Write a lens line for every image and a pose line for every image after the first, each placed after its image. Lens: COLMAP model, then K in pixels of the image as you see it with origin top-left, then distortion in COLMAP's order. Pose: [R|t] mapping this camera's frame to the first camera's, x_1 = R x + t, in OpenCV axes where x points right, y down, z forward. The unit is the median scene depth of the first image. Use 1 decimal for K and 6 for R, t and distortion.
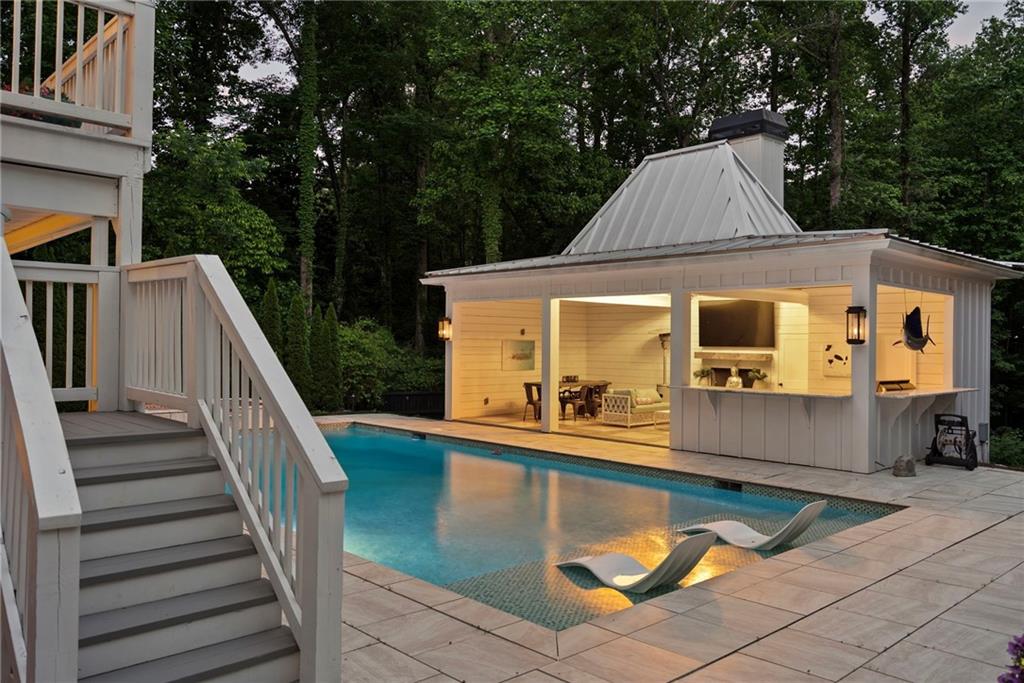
lens RADIAL K [[780.1, 0, 512.0], [0, 780.1, 341.5], [0, 0, 1]] dist [-0.004523, -0.001326]
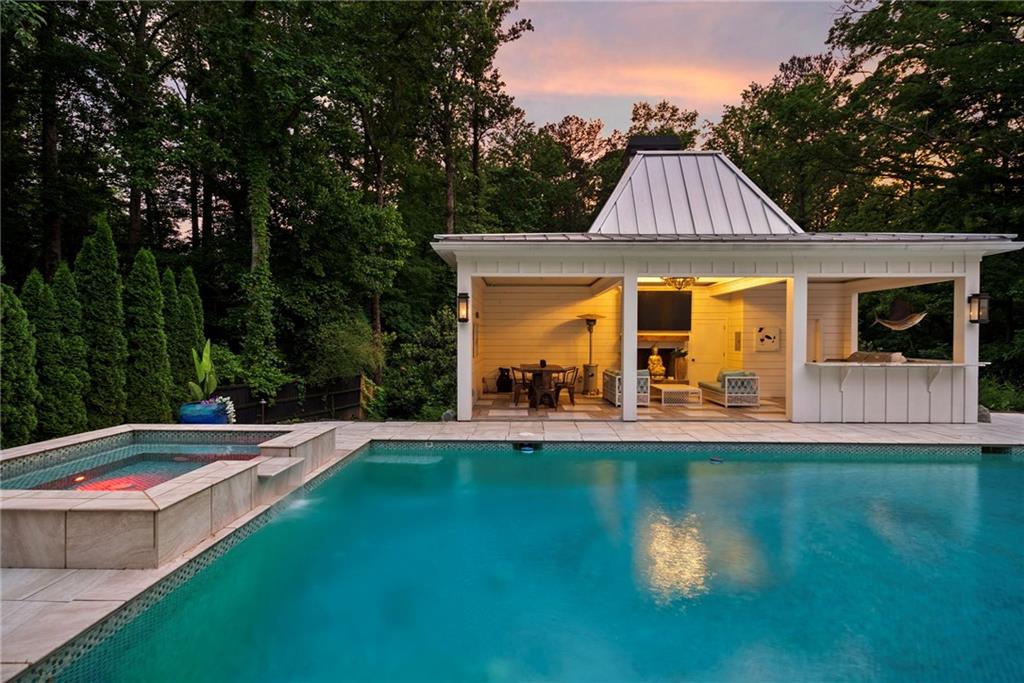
lens RADIAL K [[540.9, 0, 512.0], [0, 540.9, 341.5], [0, 0, 1]] dist [-0.001850, -0.000485]
pose [[0.707238, -0.014891, 0.706819, -0.461704], [0.005064, 0.999859, 0.015997, 0.010176], [-0.706958, -0.007734, 0.707214, 0.595011]]
